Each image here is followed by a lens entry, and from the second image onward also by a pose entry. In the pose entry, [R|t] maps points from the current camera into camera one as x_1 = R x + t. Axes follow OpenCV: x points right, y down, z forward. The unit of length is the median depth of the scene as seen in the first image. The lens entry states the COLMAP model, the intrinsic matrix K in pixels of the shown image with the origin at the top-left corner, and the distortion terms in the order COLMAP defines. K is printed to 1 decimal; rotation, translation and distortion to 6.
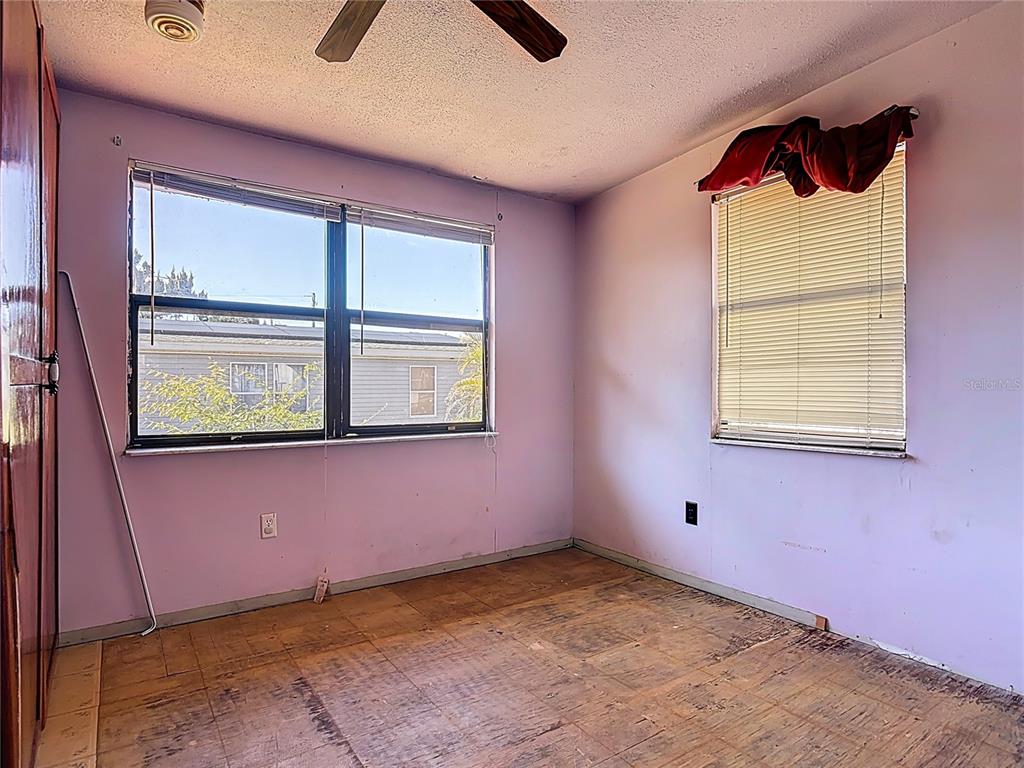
lens RADIAL K [[601.2, 0, 510.6], [0, 601.2, 379.8], [0, 0, 1]] dist [-0.002029, -0.001196]
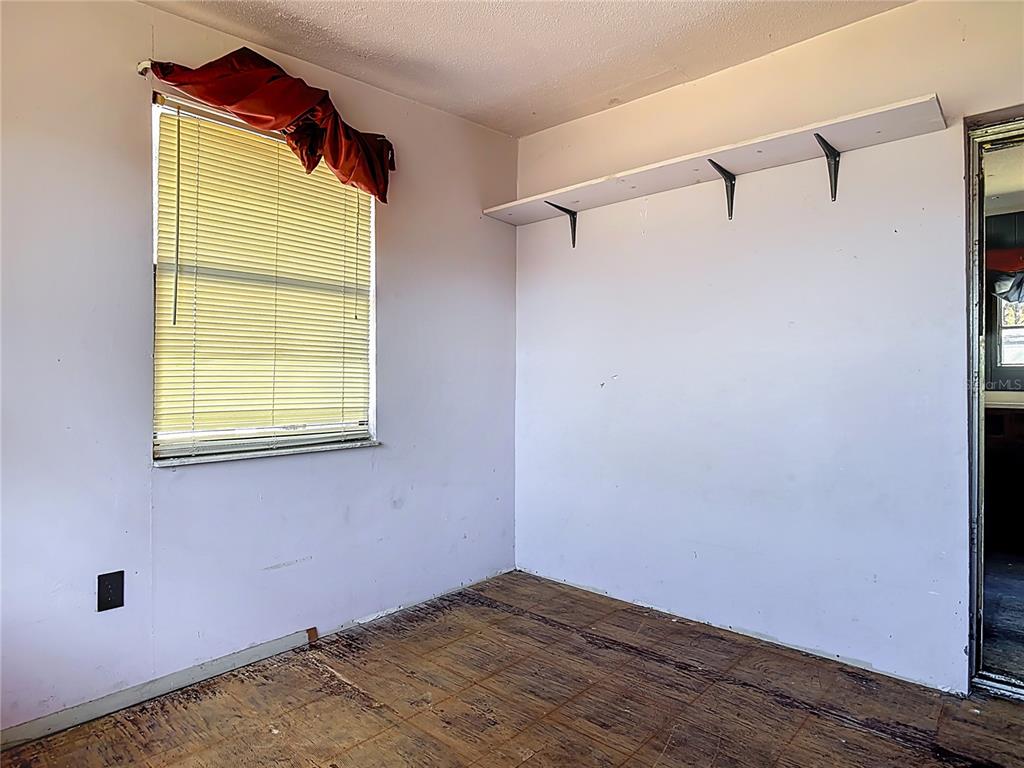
lens RADIAL K [[601.2, 0, 510.6], [0, 601.2, 379.8], [0, 0, 1]] dist [-0.002029, -0.001196]
pose [[-0.234344, 0.006968, 0.972129, -0.451763], [-0.011458, 0.999885, -0.009929, 0.012762], [-0.972086, -0.013465, -0.234238, 0.890893]]
